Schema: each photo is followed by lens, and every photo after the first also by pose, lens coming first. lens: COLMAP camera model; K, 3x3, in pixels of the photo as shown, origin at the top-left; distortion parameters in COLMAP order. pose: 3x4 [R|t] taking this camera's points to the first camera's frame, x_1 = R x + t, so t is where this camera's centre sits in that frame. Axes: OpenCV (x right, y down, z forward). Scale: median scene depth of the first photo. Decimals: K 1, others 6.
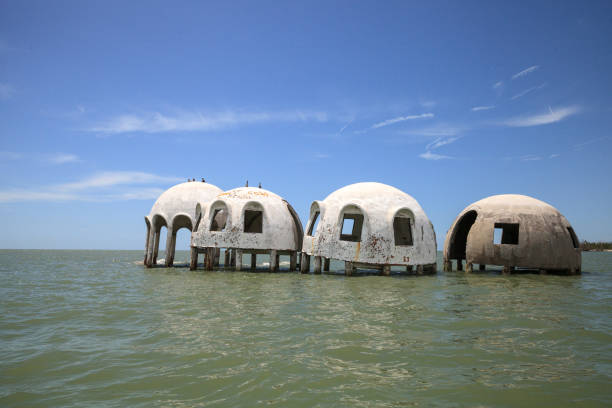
lens RADIAL K [[446.9, 0, 306.0], [0, 446.9, 204.0], [0, 0, 1]] dist [-0.053503, 0.003670]
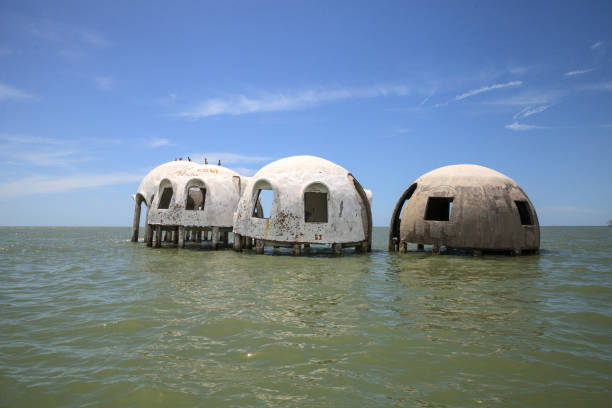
lens RADIAL K [[443.5, 0, 306.0], [0, 443.5, 204.0], [0, 0, 1]] dist [-0.047927, 0.002655]
pose [[0.983370, -0.011604, -0.181245, 0.347767], [0.020907, 0.998555, 0.049501, 0.007812], [0.180408, -0.052467, 0.982191, 0.080412]]
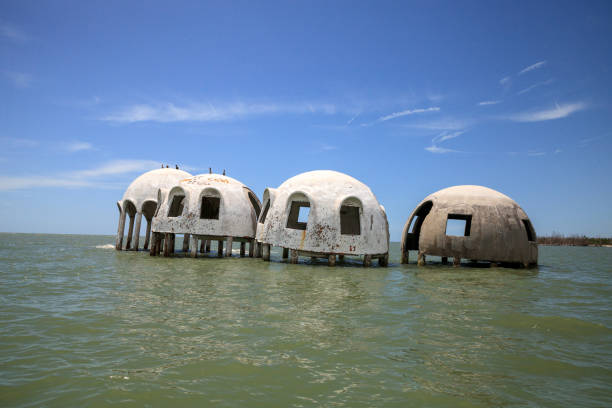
lens RADIAL K [[436.9, 0, 306.0], [0, 436.9, 204.0], [0, 0, 1]] dist [-0.049272, 0.002432]
pose [[0.999701, 0.018295, -0.016198, 0.128164], [-0.017938, 0.999598, 0.021952, 0.005788], [0.016594, -0.021655, 0.999628, 0.032375]]
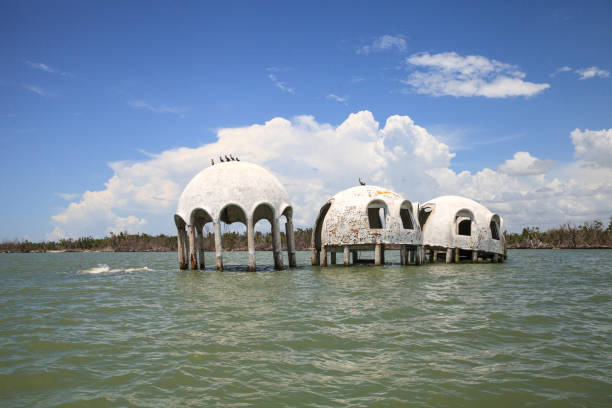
lens RADIAL K [[562.2, 0, 306.0], [0, 562.2, 204.0], [0, 0, 1]] dist [0.065562, 0.001690]
pose [[0.414378, 0.062756, 0.907938, -1.764866], [-0.082088, 0.996131, -0.031387, 0.072695], [-0.906395, -0.061525, 0.417927, 0.754742]]
